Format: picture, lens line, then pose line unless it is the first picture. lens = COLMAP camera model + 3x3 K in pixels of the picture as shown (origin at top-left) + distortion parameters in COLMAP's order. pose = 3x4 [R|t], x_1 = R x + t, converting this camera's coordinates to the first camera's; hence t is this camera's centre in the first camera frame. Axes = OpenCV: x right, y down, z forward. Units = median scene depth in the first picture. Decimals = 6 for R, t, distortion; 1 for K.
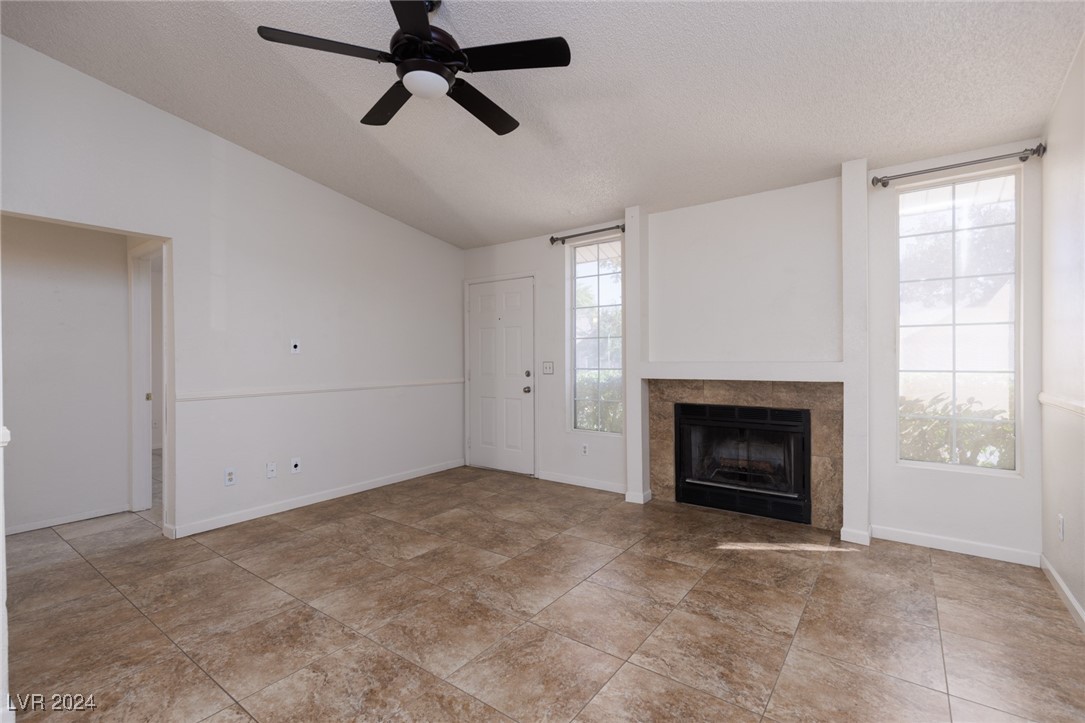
lens RADIAL K [[488.9, 0, 542.7], [0, 488.9, 361.4], [0, 0, 1]] dist [0.002461, 0.000104]
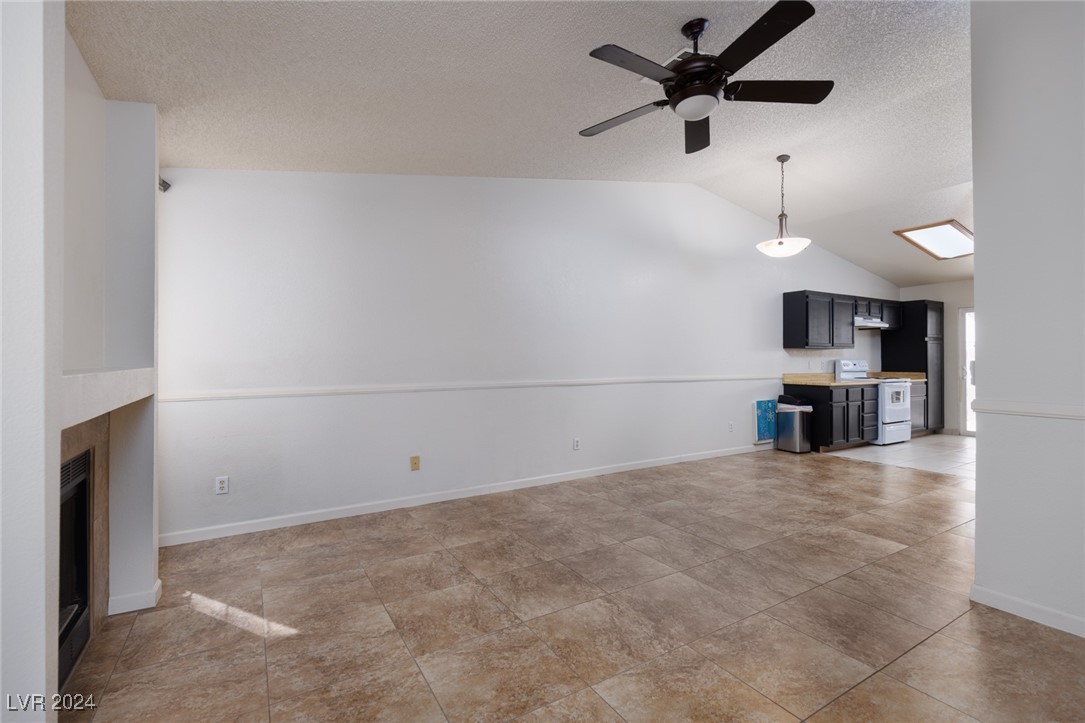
lens RADIAL K [[488.9, 0, 542.7], [0, 488.9, 358.4], [0, 0, 1]] dist [0.002461, 0.000104]
pose [[-0.926144, 0.012206, 0.376972, -0.283361], [0.013152, 0.999914, -0.000062, -0.005992], [-0.376940, 0.004900, -0.926225, 1.860312]]
